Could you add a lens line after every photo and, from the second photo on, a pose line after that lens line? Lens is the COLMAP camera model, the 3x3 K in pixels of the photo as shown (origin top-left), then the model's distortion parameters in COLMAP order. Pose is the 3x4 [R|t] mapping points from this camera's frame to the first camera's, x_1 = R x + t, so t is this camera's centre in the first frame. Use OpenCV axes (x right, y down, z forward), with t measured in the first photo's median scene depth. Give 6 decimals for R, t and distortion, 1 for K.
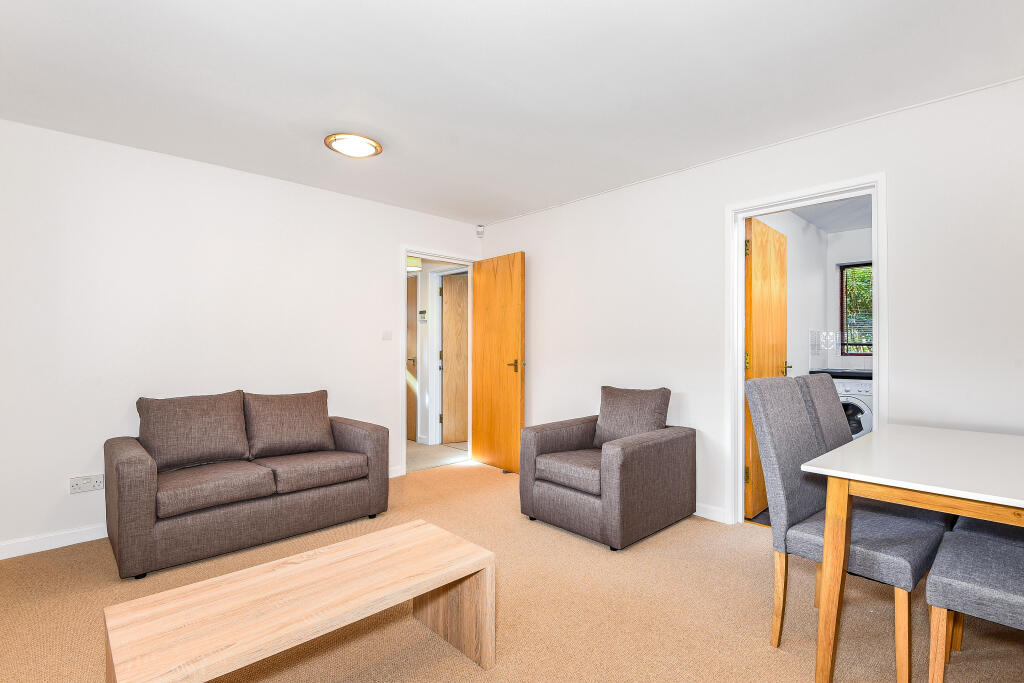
lens RADIAL K [[482.0, 0, 526.6], [0, 482.0, 341.8], [0, 0, 1]] dist [-0.000674, -0.000103]
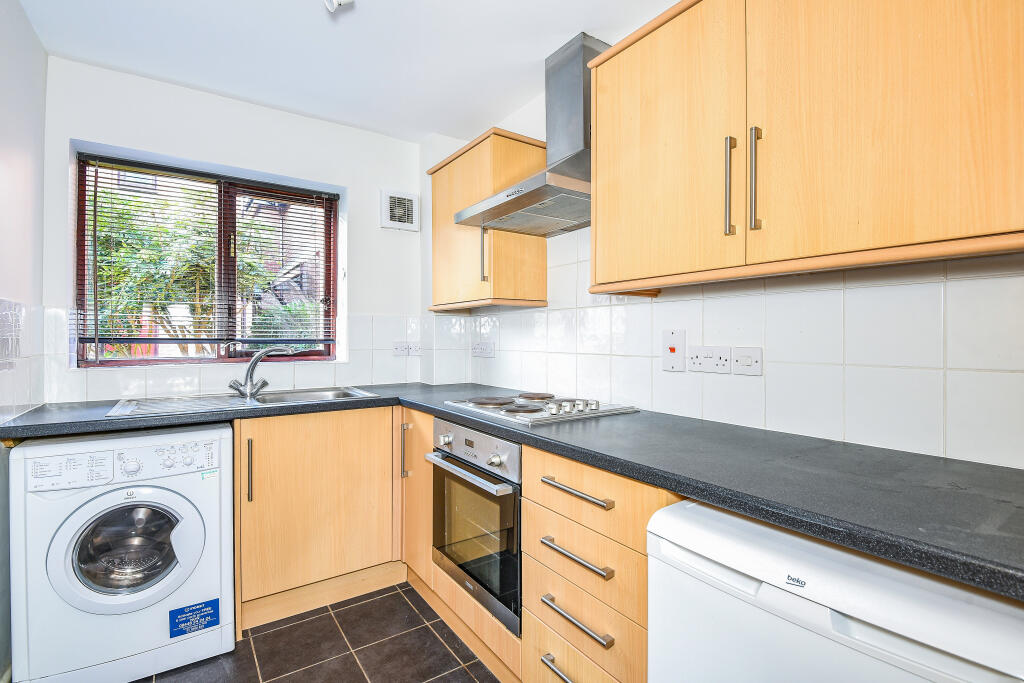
lens RADIAL K [[482.0, 0, 526.6], [0, 482.0, 341.8], [0, 0, 1]] dist [-0.000674, -0.000103]
pose [[0.154865, -0.003073, 0.987931, 0.559339], [-0.011936, 0.999916, 0.004981, -0.000549], [-0.987864, -0.012563, 0.154815, 1.033102]]
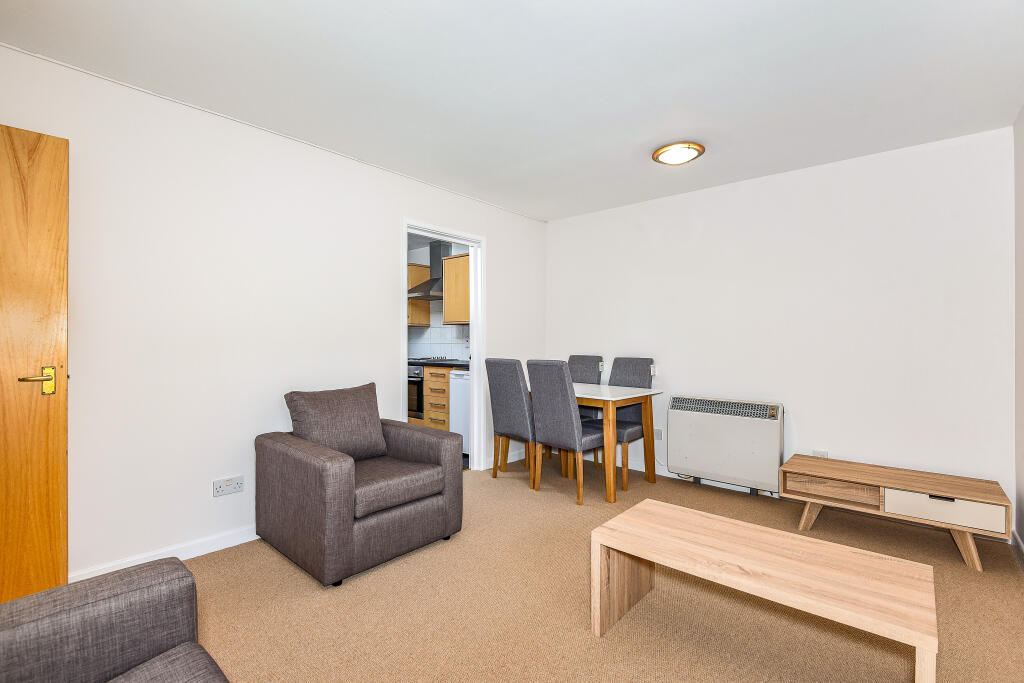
lens RADIAL K [[482.0, 0, 526.6], [0, 482.0, 341.8], [0, 0, 1]] dist [-0.000674, -0.000103]
pose [[-0.122743, -0.001269, 0.992438, -0.846296], [-0.013900, 0.999903, -0.000440, 0.009836], [-0.992341, -0.013849, -0.122749, 0.949982]]
